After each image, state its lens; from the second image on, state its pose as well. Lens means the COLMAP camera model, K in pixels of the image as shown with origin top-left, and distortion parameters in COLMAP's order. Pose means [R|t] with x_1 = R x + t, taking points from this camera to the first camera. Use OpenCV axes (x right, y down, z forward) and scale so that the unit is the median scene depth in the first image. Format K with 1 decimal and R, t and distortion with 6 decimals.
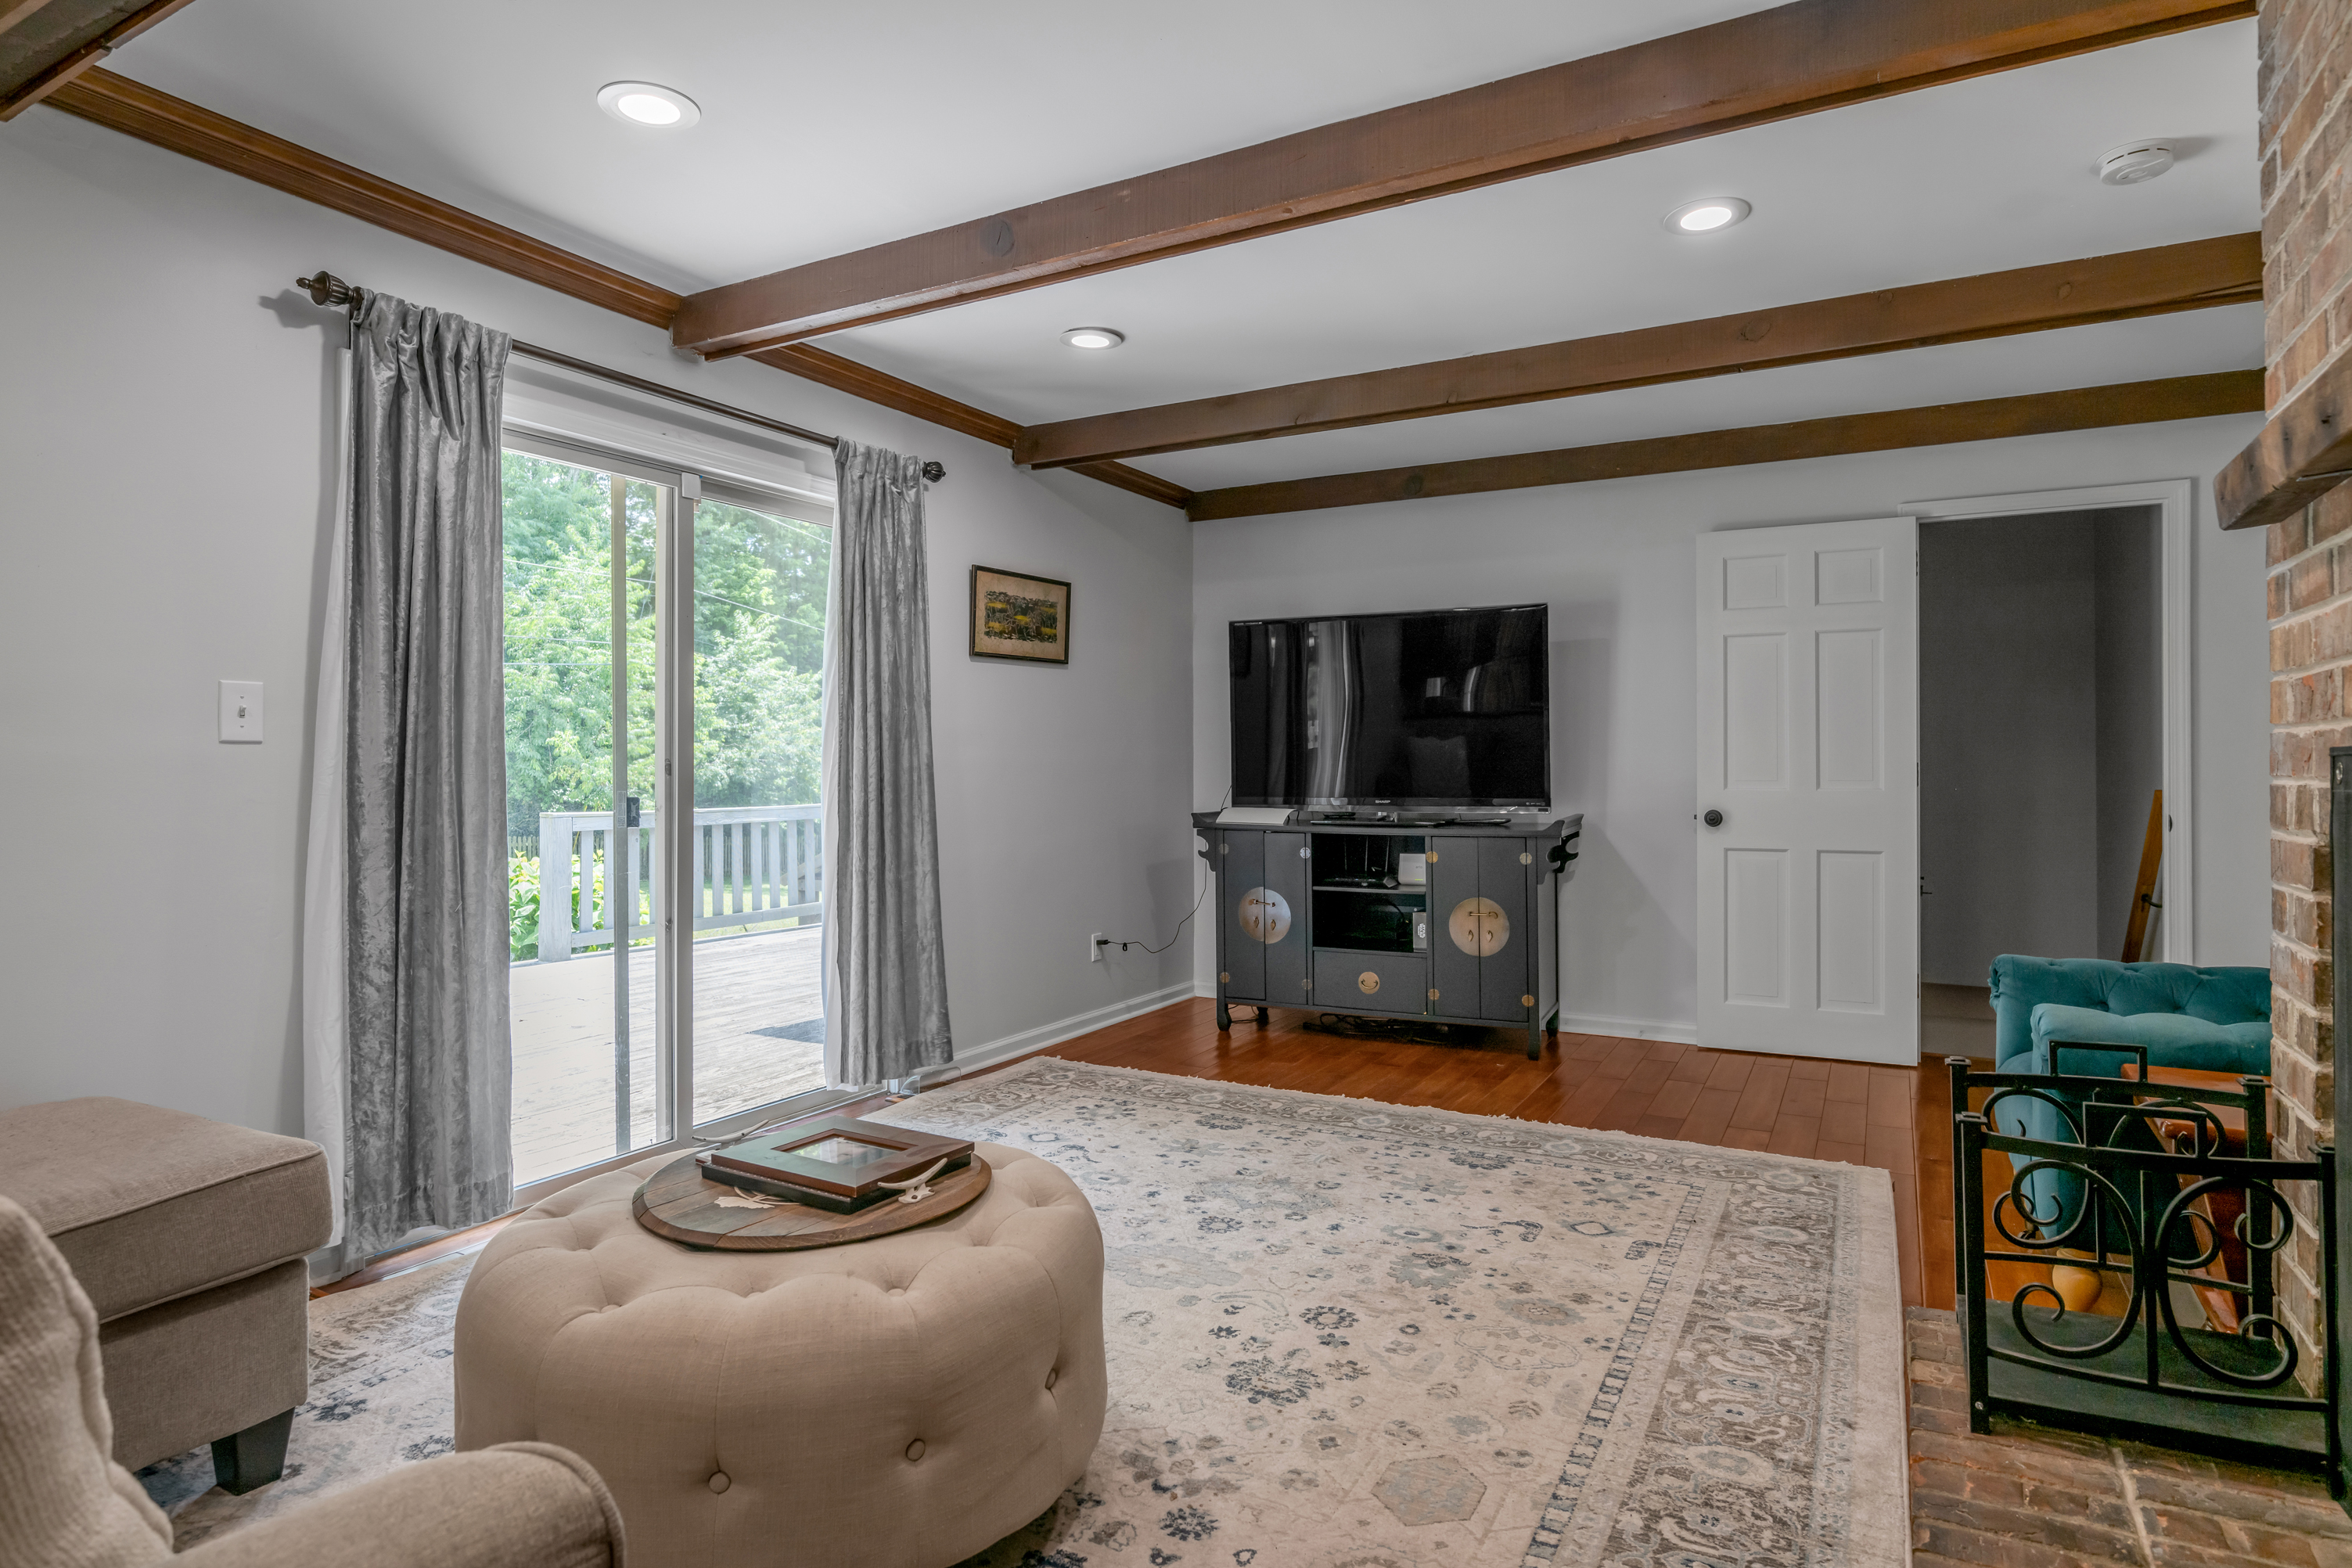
lens RADIAL K [[1293.9, 0, 1182.5], [0, 1293.9, 768.1], [0, 0, 1]] dist [-0.006962, -0.000385]
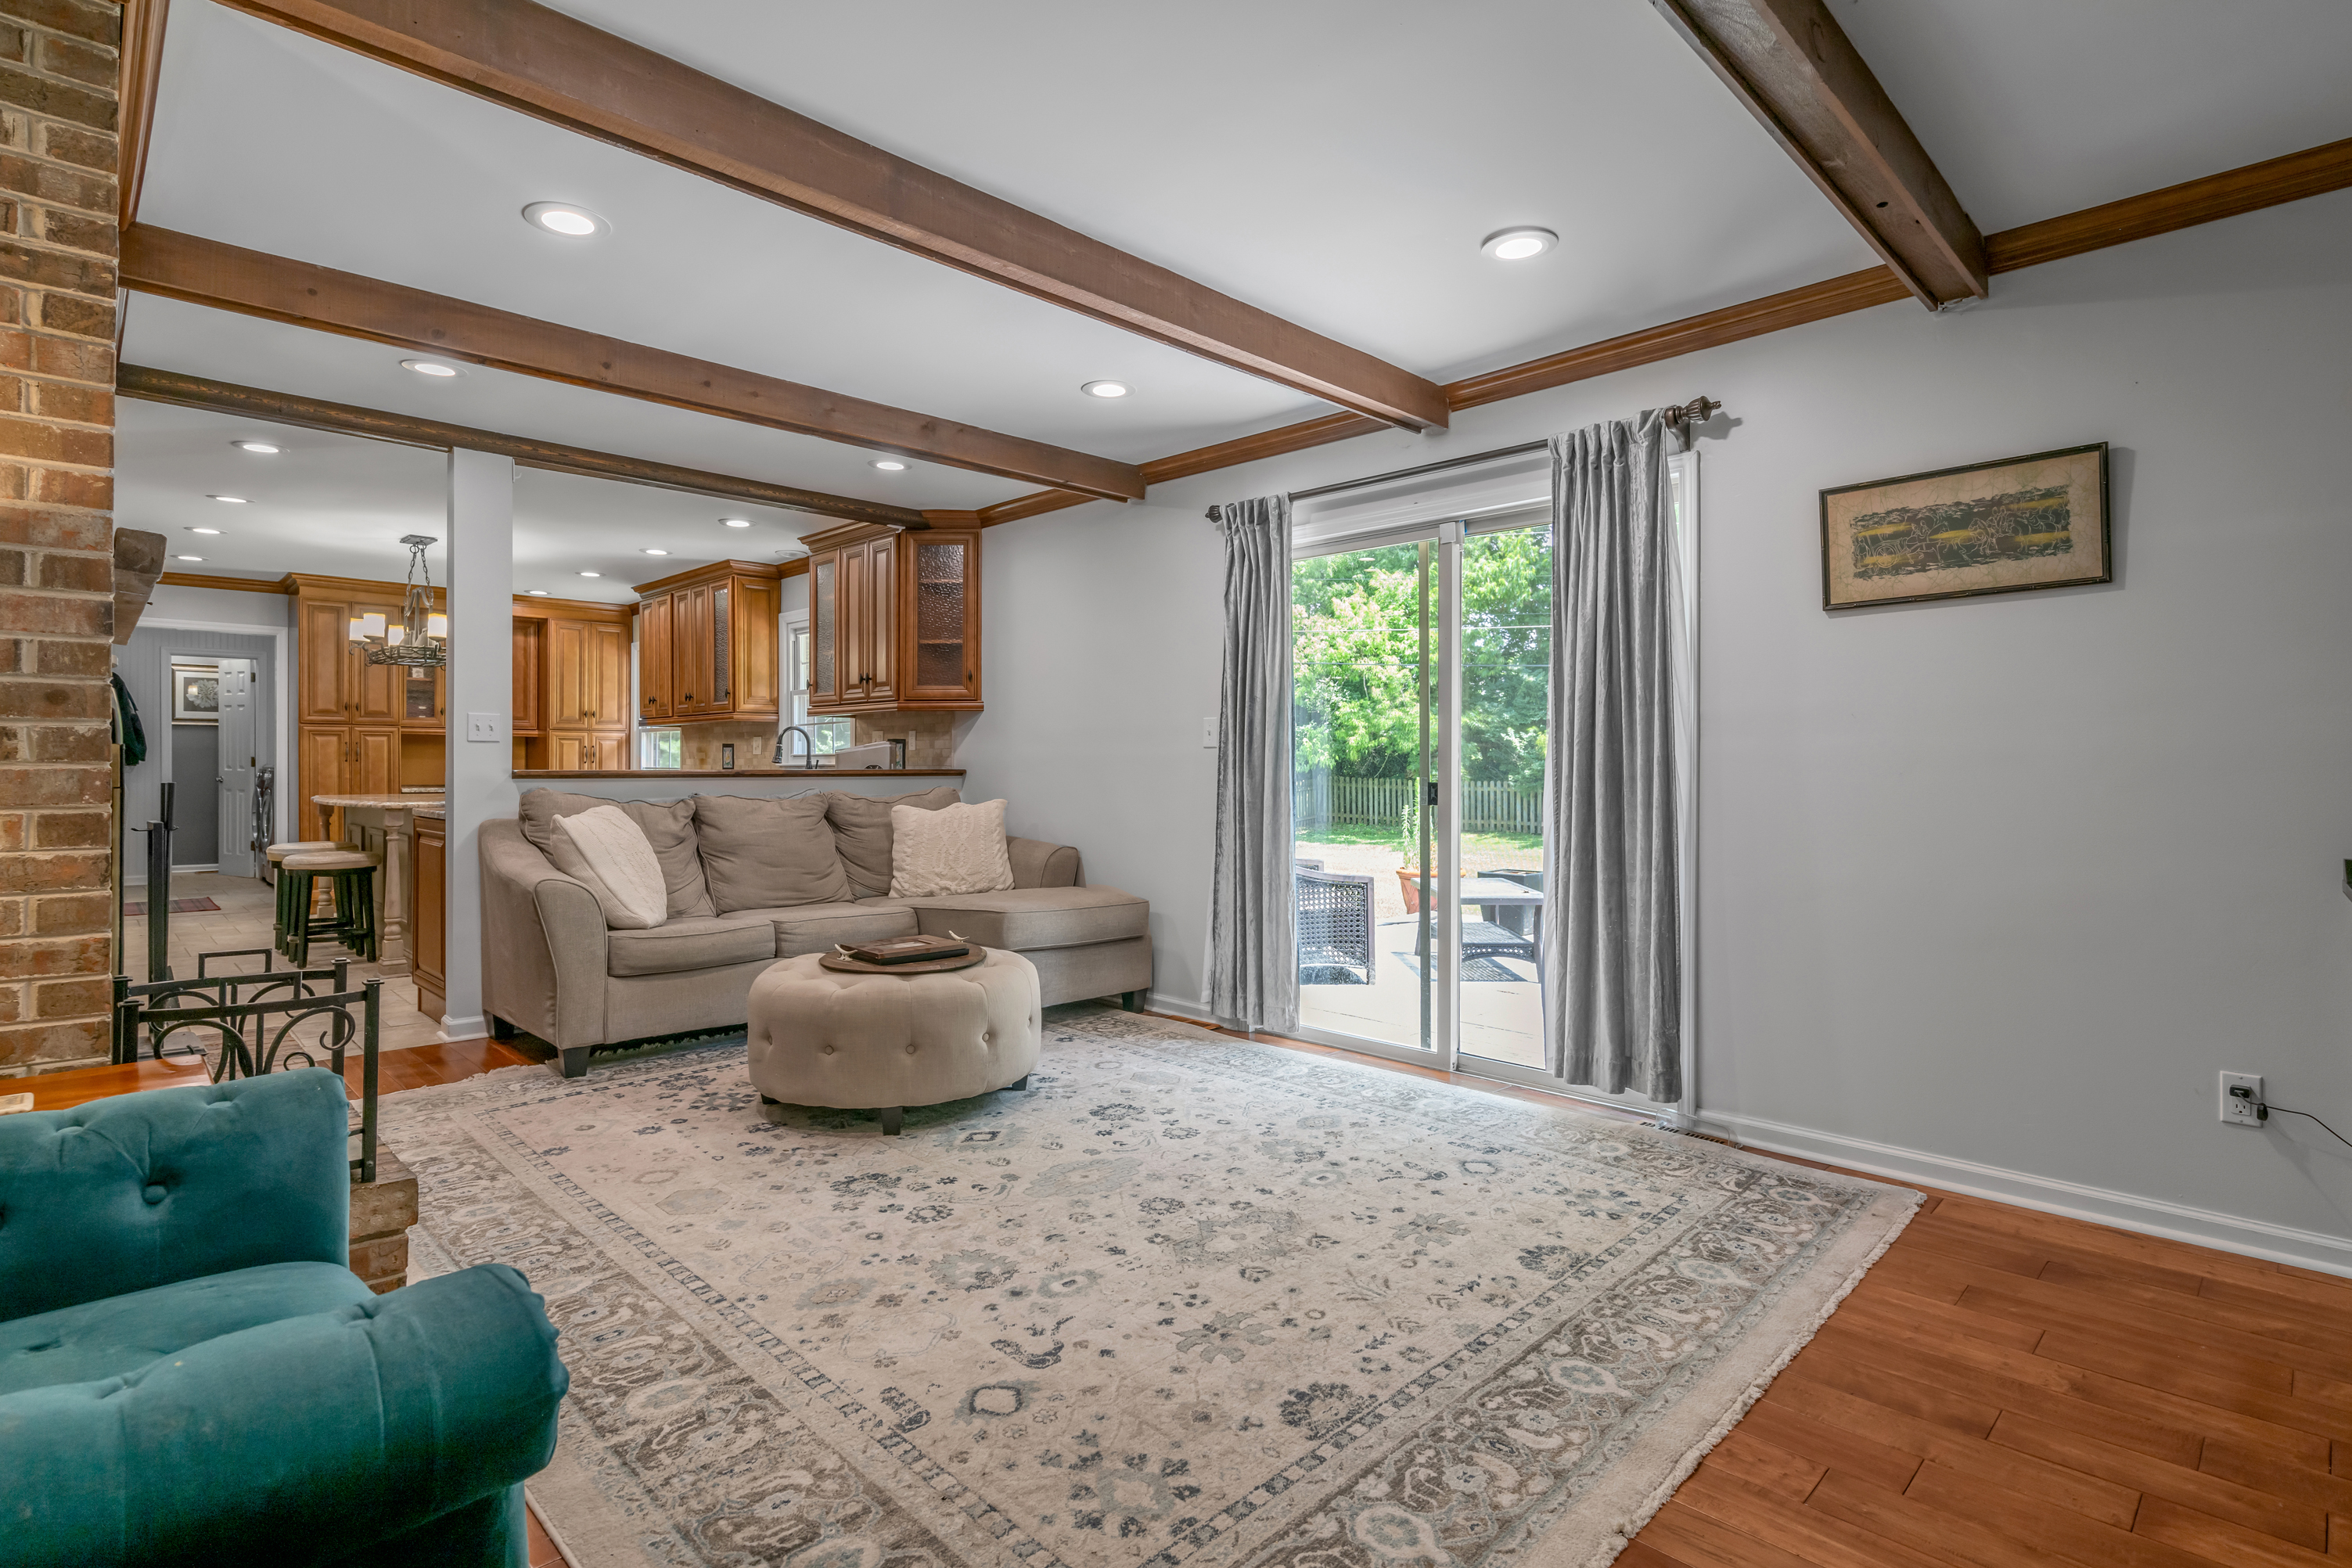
lens RADIAL K [[1137.6, 0, 1183.6], [0, 1137.6, 780.6], [0, 0, 1]] dist [-0.006281, -0.000270]
pose [[-0.279534, 0.015394, -0.960012, 0.796943], [-0.001584, 0.999863, 0.016494, 0.001785], [0.960135, 0.006132, -0.279471, 1.144406]]
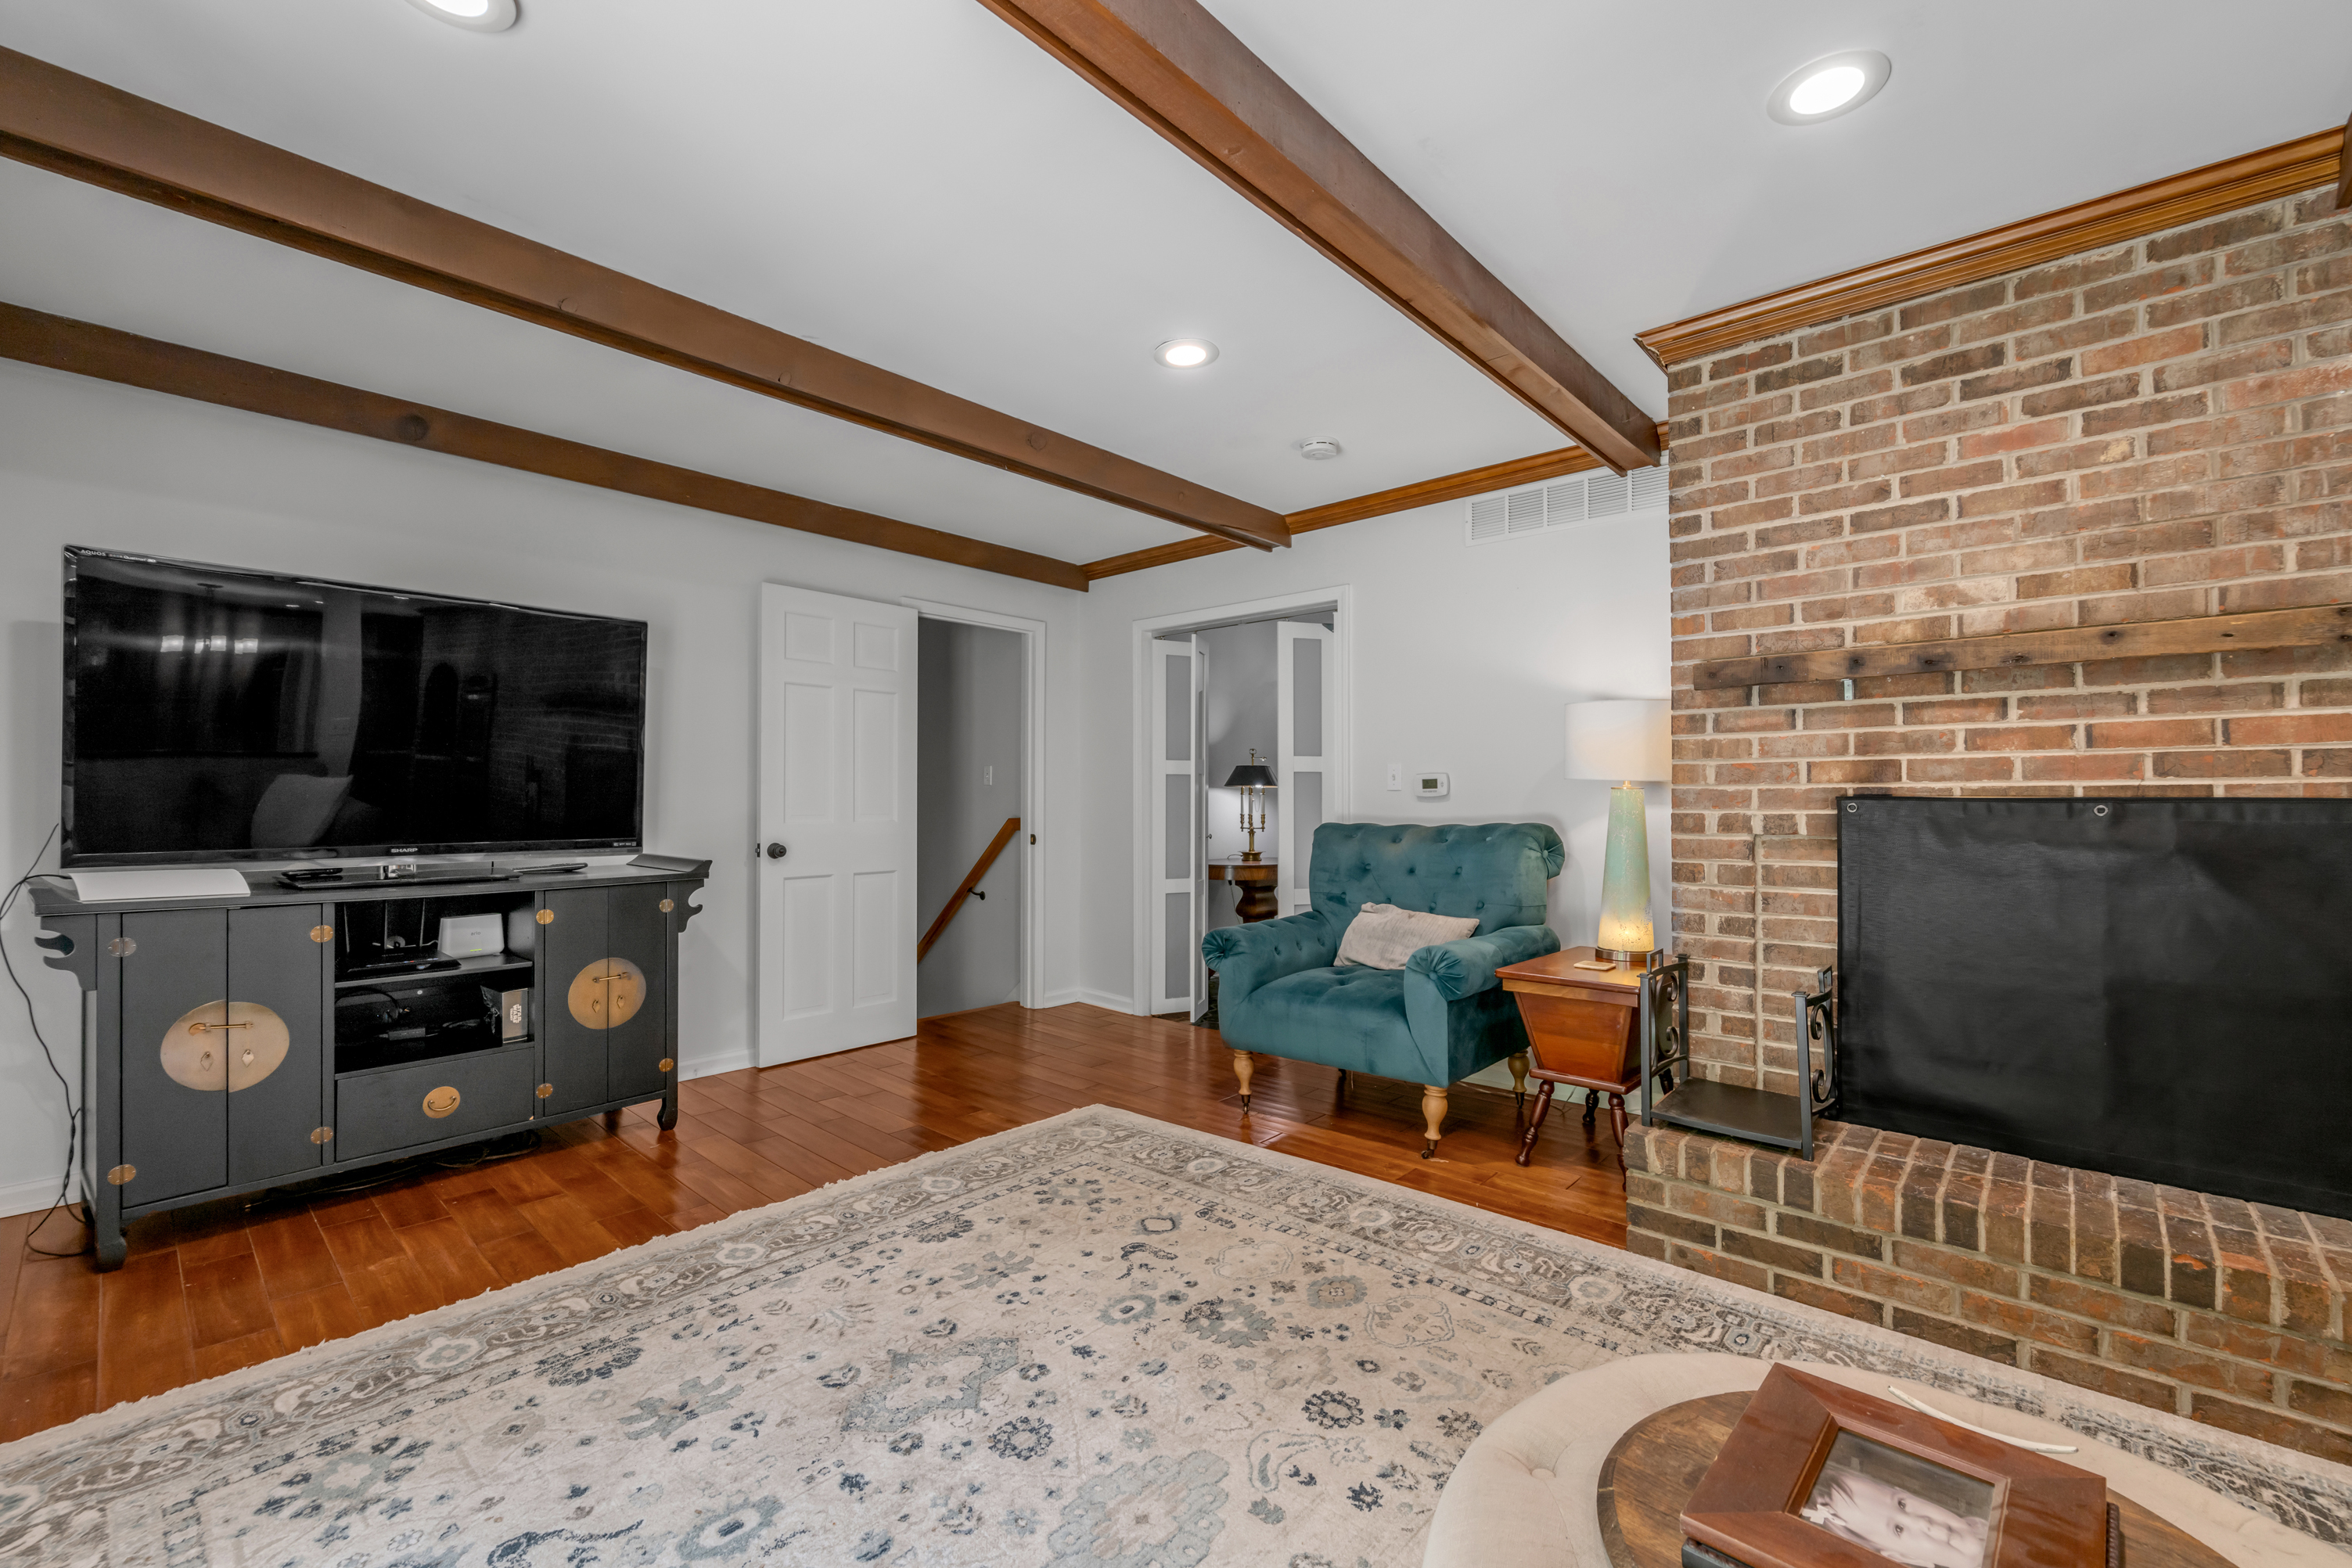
lens RADIAL K [[970.2, 0, 1182.5], [0, 970.2, 784.7], [0, 0, 1]] dist [-0.004236, -0.000608]
pose [[0.222956, 0.017659, 0.974669, -0.439015], [-0.000468, 0.999838, -0.018008, -0.002338], [-0.974828, 0.003559, 0.222928, 0.714144]]
